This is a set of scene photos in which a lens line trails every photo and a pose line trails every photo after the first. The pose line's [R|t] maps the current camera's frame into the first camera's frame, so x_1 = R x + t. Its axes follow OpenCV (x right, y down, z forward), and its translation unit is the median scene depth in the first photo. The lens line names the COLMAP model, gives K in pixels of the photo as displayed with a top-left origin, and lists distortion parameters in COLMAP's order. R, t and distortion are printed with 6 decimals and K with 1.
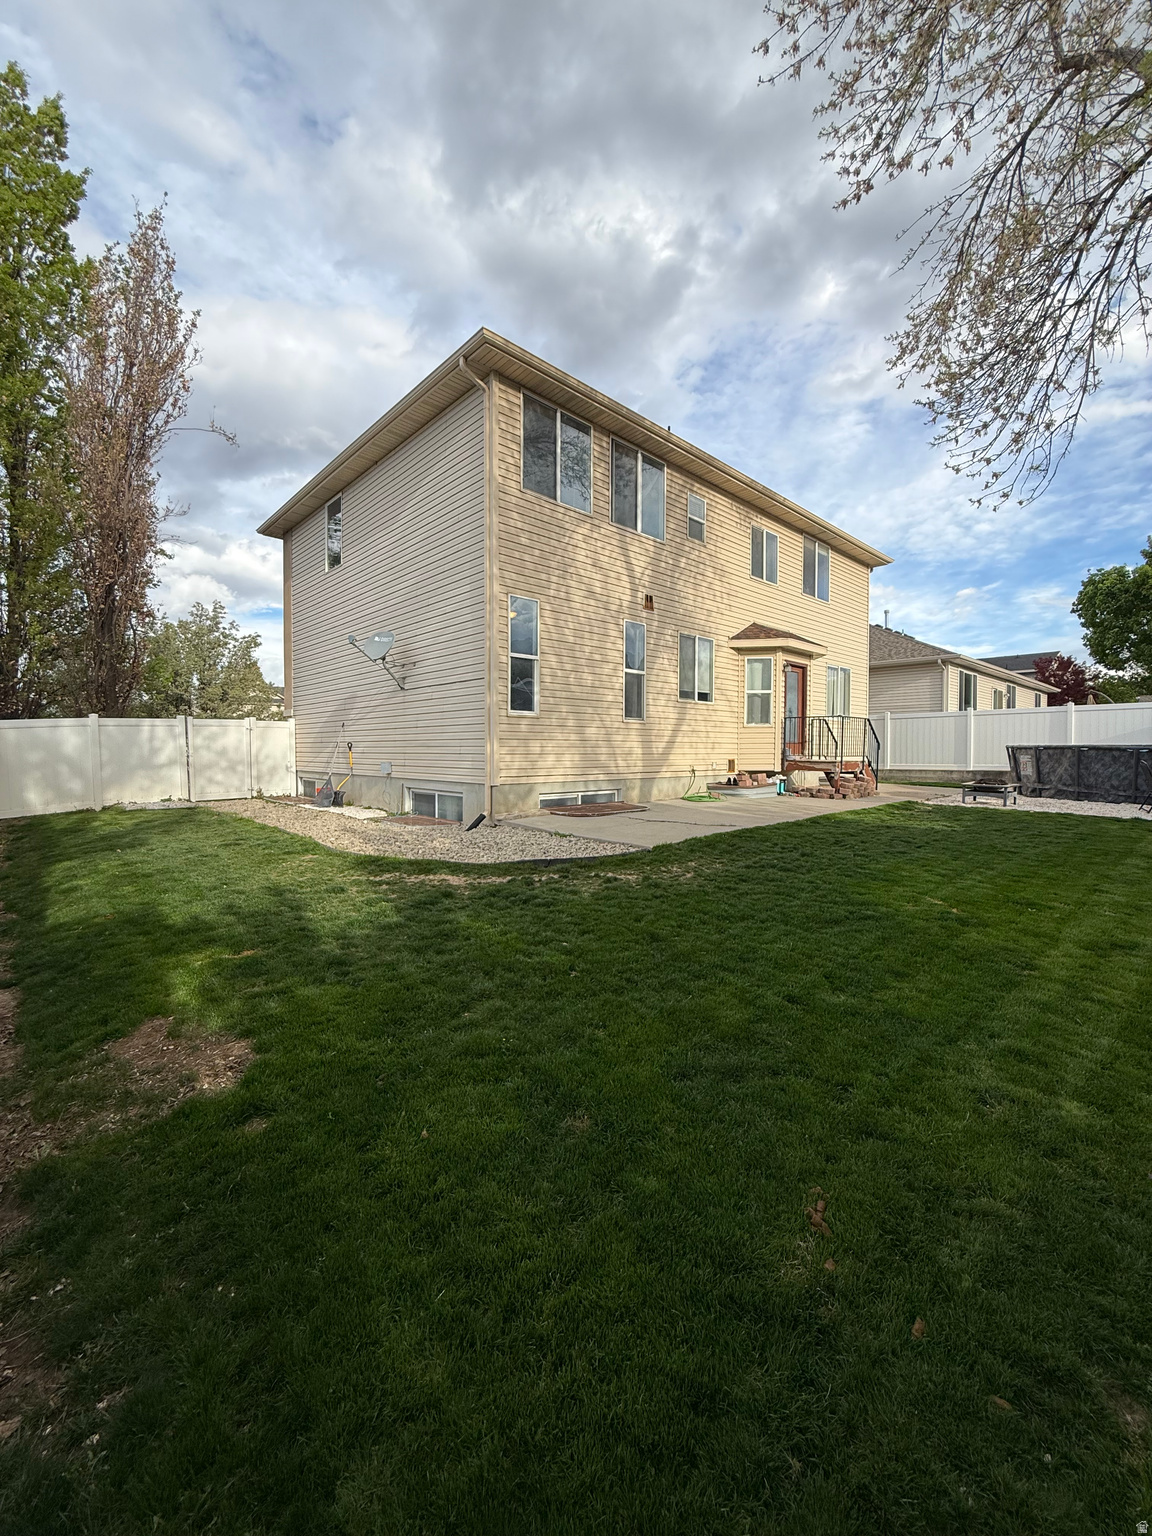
lens RADIAL K [[616.6, 0, 581.6], [0, 616.6, 765.6], [0, 0, 1]] dist [0.017533, 0.000255]
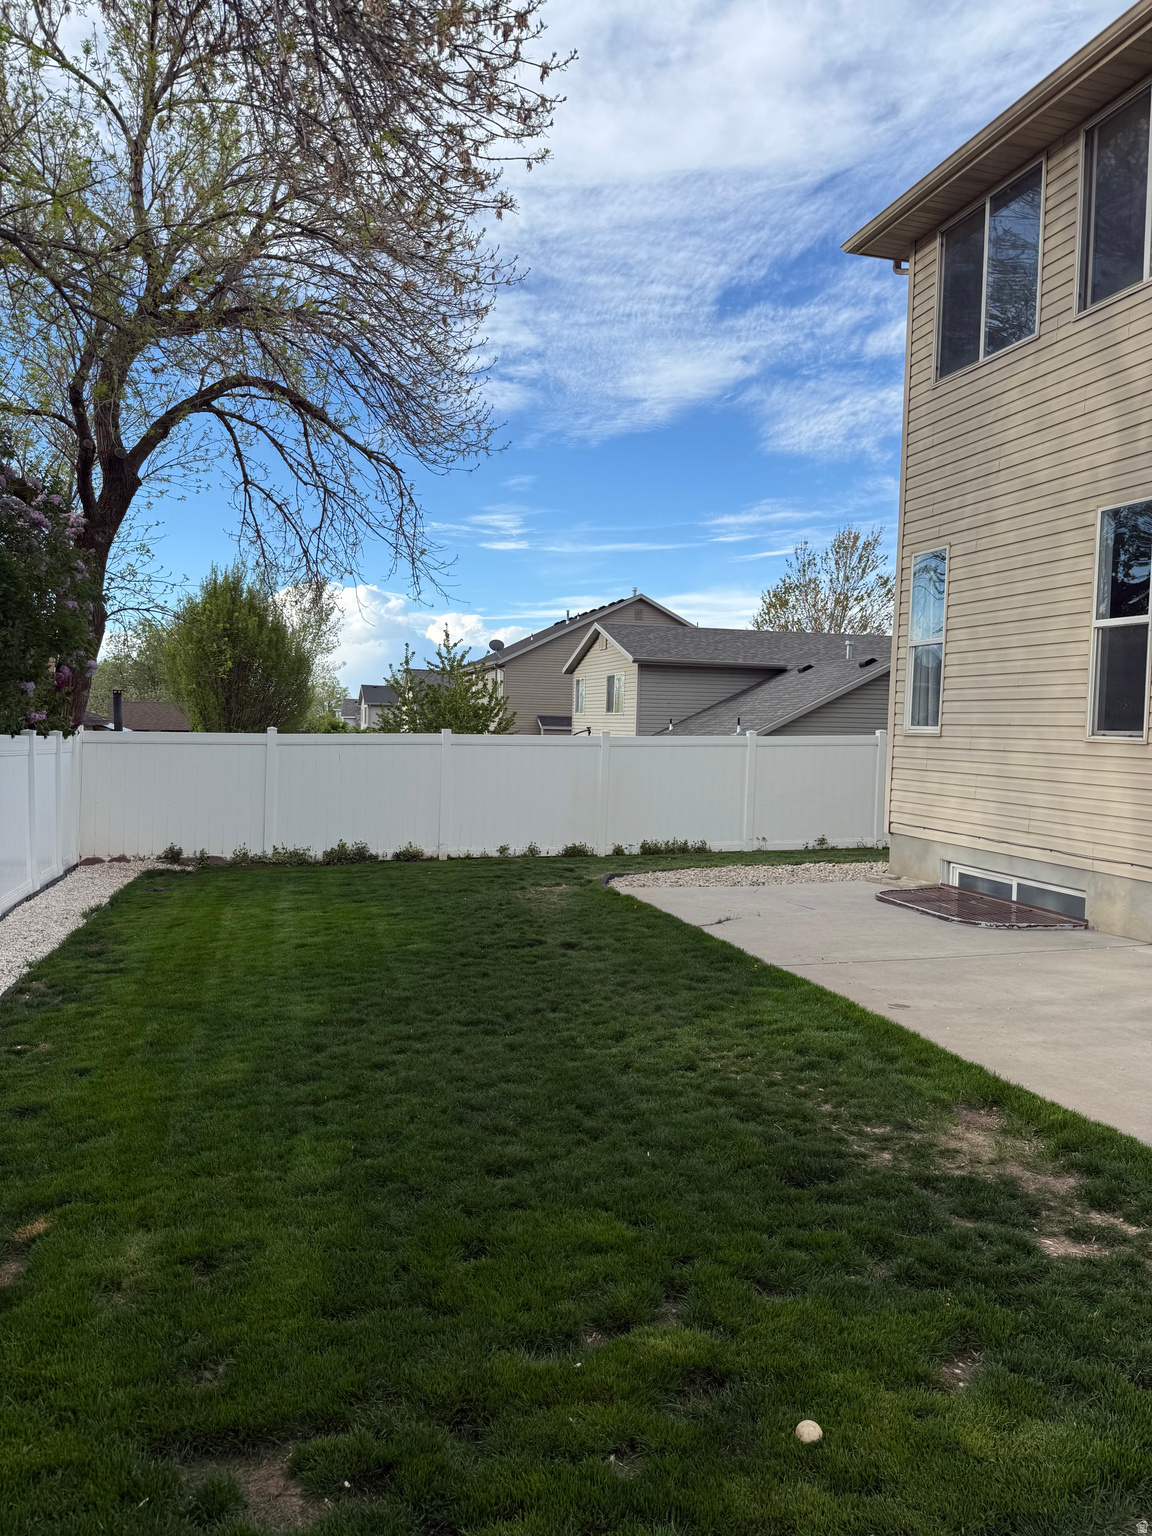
lens RADIAL K [[1084.8, 0, 577.7], [0, 1084.8, 767.4], [0, 0, 1]] dist [0.118396, 0.000990]
pose [[-0.447947, 0.012216, -0.893977, 0.996019], [-0.065062, 0.996810, 0.046222, -0.068179], [0.891690, 0.078869, -0.445723, 1.083506]]
